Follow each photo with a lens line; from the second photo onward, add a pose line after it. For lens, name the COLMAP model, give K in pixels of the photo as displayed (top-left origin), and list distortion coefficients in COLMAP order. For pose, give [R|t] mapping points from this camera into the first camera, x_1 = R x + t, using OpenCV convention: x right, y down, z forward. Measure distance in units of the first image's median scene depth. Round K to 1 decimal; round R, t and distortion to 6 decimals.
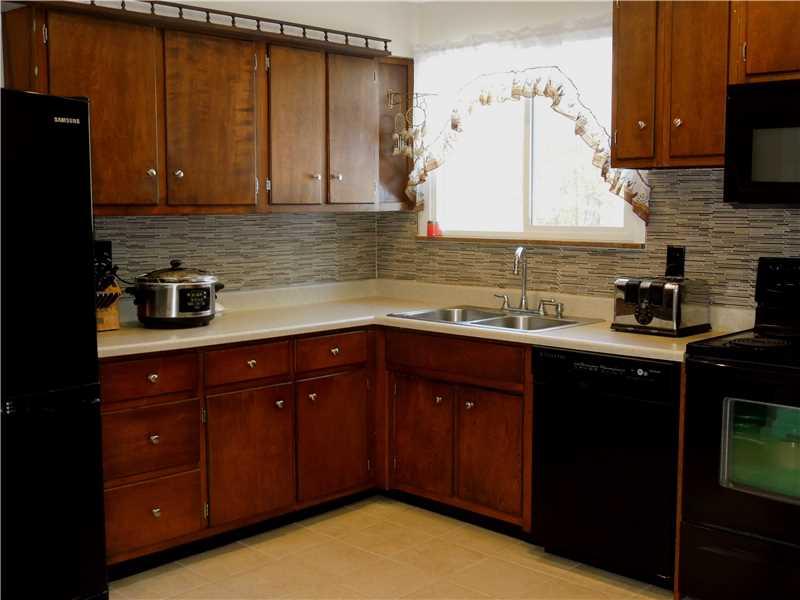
lens RADIAL K [[950.1, 0, 400.0], [0, 950.1, 300.0], [0, 0, 1]] dist [-0.031540, -0.025658]
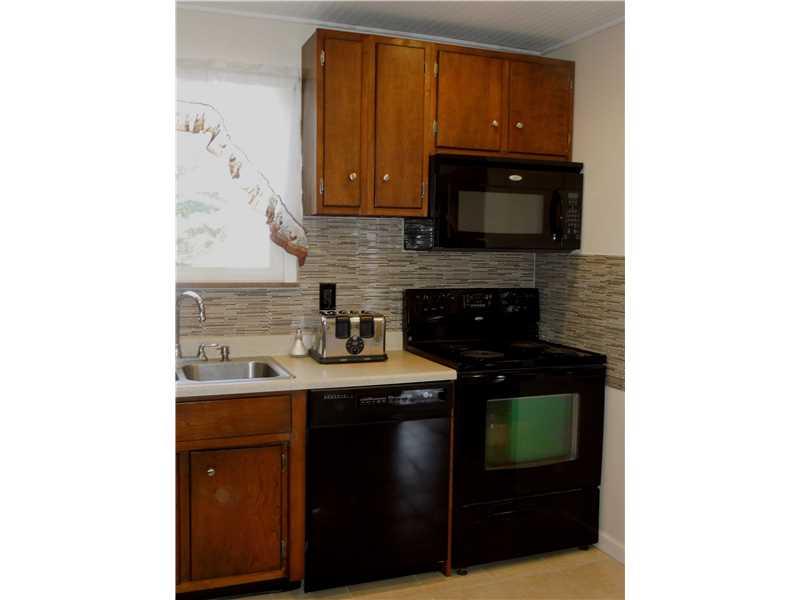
lens RADIAL K [[706.9, 0, 400.0], [0, 706.9, 300.0], [0, 0, 1]] dist [-0.037230, -0.005341]
pose [[0.397177, -0.064010, 0.915507, -0.464024], [0.076577, 0.996397, 0.036444, -0.062207], [-0.914542, 0.055632, 0.400647, 0.587560]]
